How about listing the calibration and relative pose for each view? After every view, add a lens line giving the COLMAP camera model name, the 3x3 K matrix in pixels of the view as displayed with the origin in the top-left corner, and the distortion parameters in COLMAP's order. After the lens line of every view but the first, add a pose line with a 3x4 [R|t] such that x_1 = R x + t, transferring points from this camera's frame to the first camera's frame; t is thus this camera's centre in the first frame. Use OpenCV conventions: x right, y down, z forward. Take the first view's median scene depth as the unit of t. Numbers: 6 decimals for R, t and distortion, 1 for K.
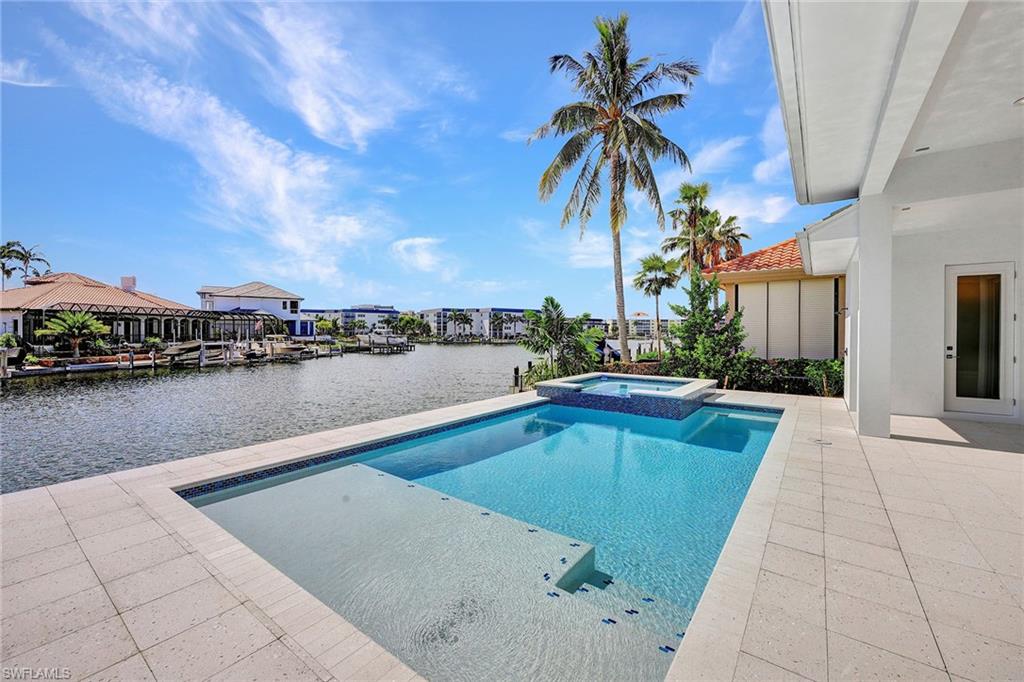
lens RADIAL K [[411.6, 0, 511.2], [0, 411.6, 337.7], [0, 0, 1]] dist [0.001863, -0.000188]
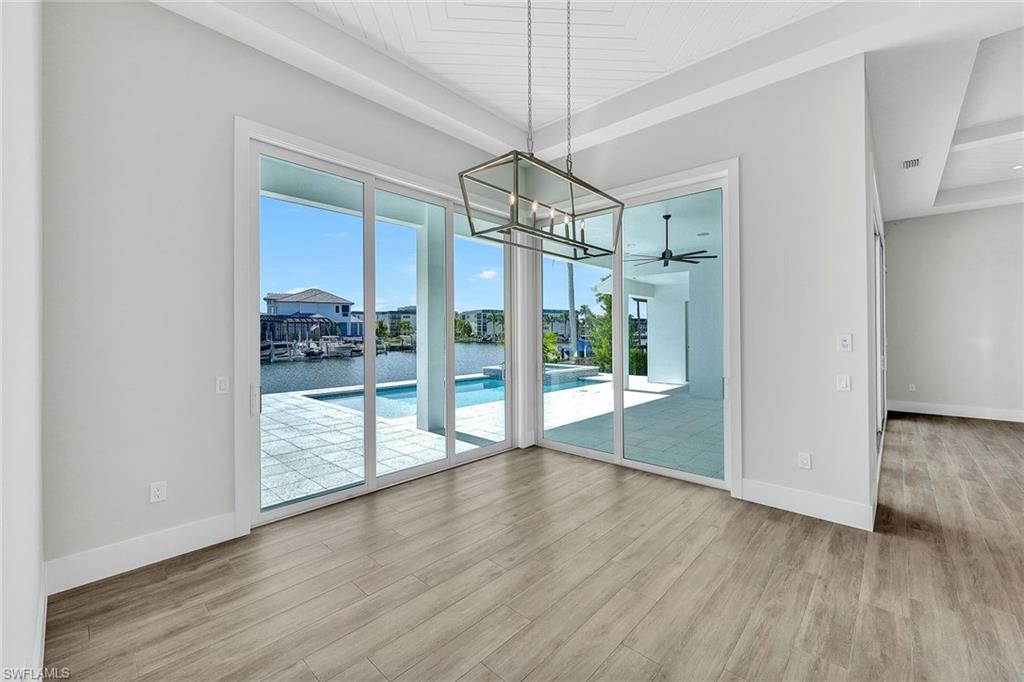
lens RADIAL K [[411.6, 0, 531.9], [0, 411.6, 337.5], [0, 0, 1]] dist [0.001863, -0.000188]
pose [[0.998161, -0.000591, -0.060610, 0.051537], [0.000636, 1.000000, 0.000723, -0.001799], [0.060609, -0.000761, 0.998161, -0.095624]]
